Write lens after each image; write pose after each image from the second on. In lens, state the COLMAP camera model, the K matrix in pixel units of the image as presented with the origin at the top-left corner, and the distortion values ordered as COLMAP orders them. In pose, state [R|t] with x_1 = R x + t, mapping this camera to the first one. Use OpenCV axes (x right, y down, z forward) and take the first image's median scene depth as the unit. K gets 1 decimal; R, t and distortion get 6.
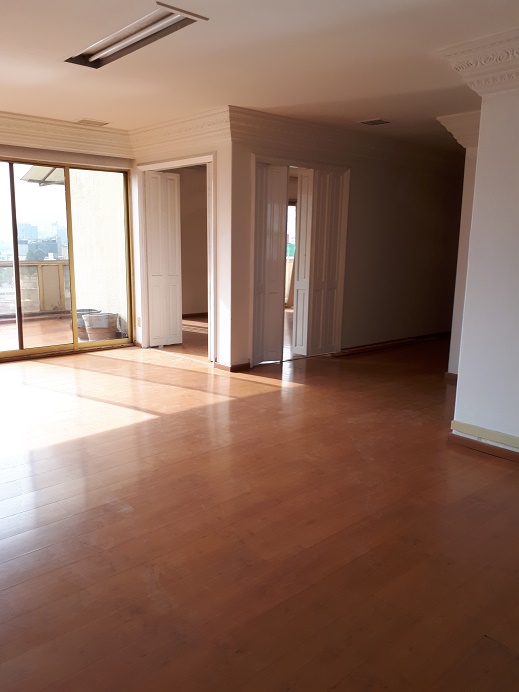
lens RADIAL K [[555.0, 0, 259.5], [0, 555.0, 346.0], [0, 0, 1]] dist [0.008410, -0.008335]
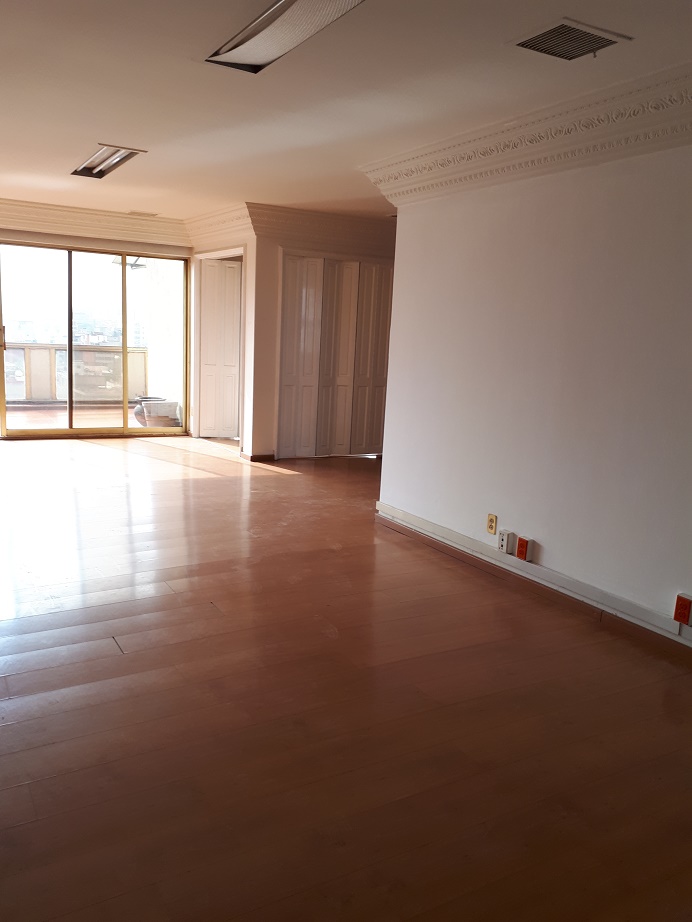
lens RADIAL K [[739.4, 0, 346.0], [0, 739.4, 461.0], [0, 0, 1]] dist [0.008410, -0.008335]
pose [[0.979655, 0.068642, -0.188587, 0.355955], [-0.072844, 0.997224, -0.015433, 0.052920], [0.187004, 0.028857, 0.981935, -0.271728]]
